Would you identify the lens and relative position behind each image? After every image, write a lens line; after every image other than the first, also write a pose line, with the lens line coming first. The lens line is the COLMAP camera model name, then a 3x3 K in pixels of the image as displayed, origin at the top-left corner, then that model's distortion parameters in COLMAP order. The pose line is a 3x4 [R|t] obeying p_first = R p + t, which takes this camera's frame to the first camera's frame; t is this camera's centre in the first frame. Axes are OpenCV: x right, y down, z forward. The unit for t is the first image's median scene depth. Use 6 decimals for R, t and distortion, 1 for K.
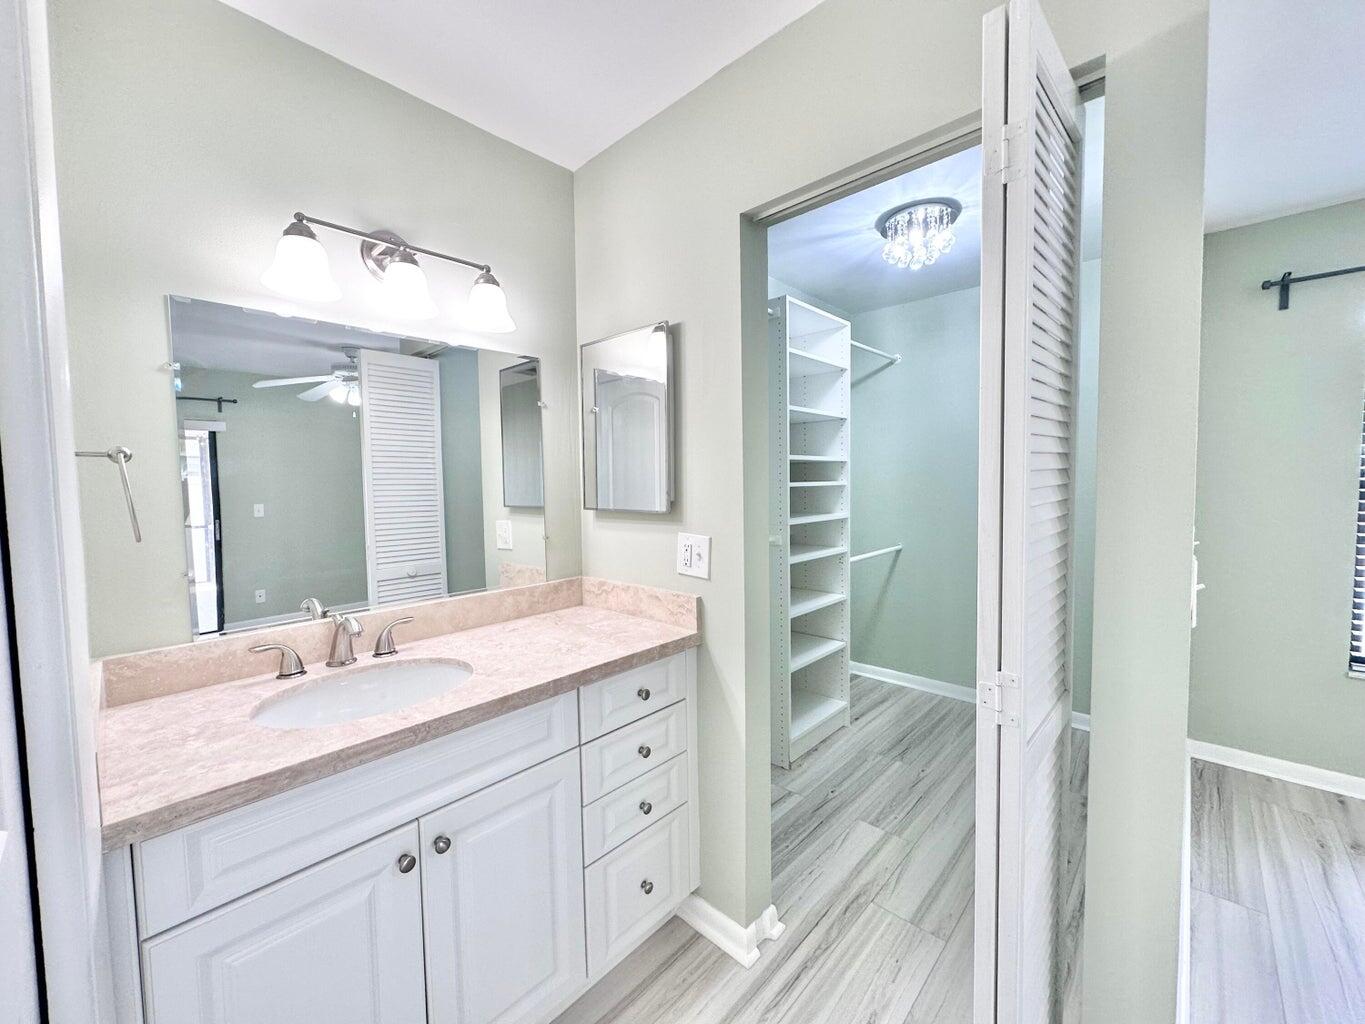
lens RADIAL K [[545.3, 0, 681.4], [0, 545.3, 511.4], [0, 0, 1]] dist [-0.000927, 0.000232]
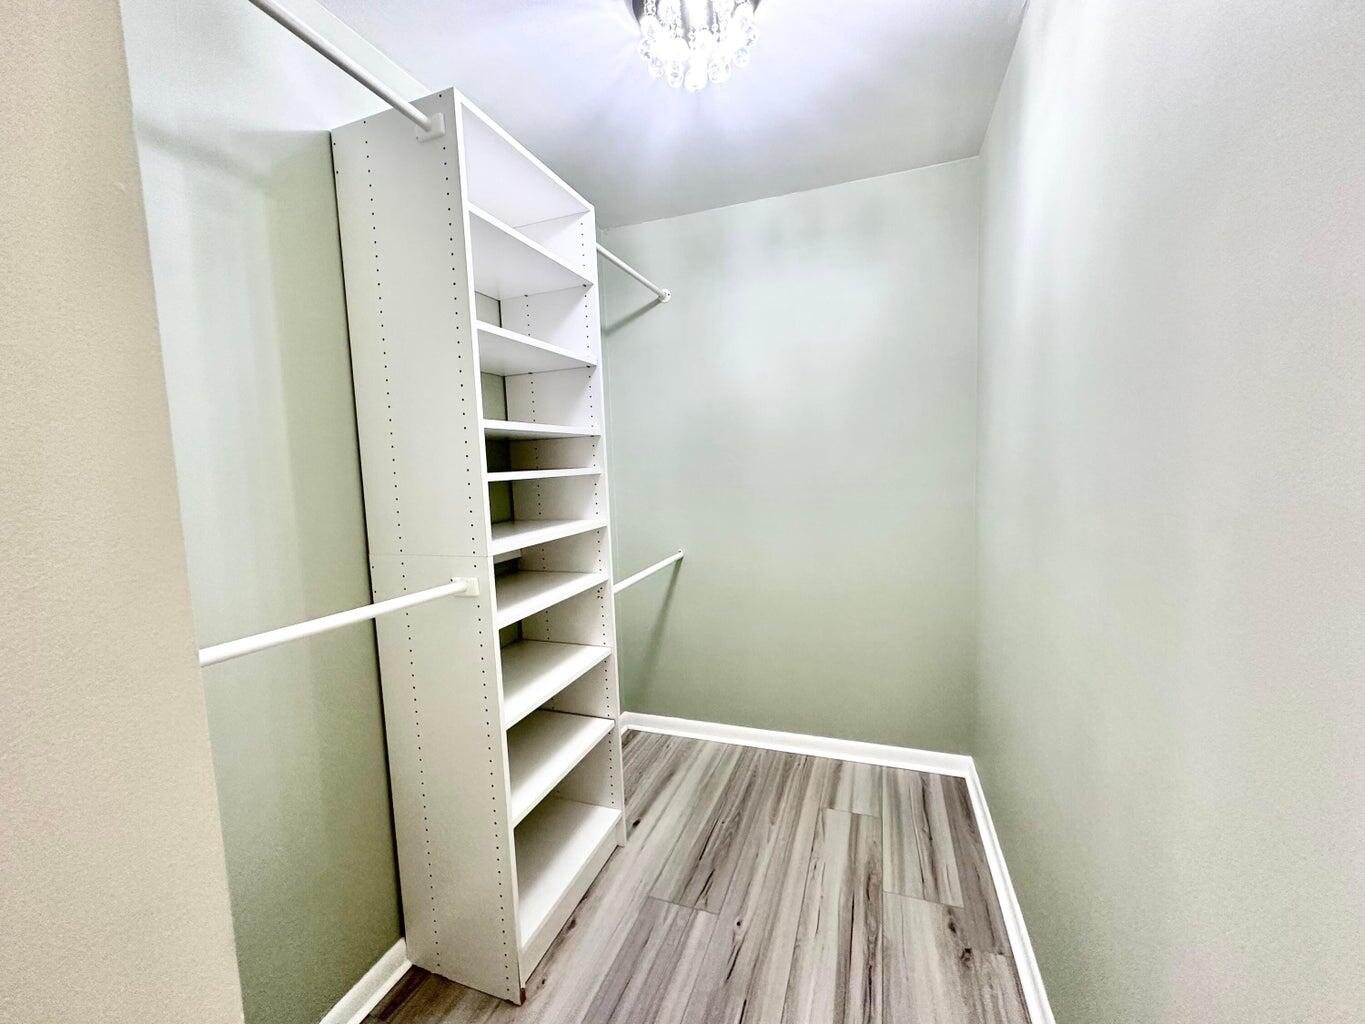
lens RADIAL K [[543.1, 0, 680.9], [0, 543.1, 511.6], [0, 0, 1]] dist [-0.000457, 0.000037]
pose [[0.917672, -0.057146, 0.393207, 0.139623], [0.046937, 0.998265, 0.035538, -0.023002], [-0.394556, -0.014156, 0.918763, 0.394096]]
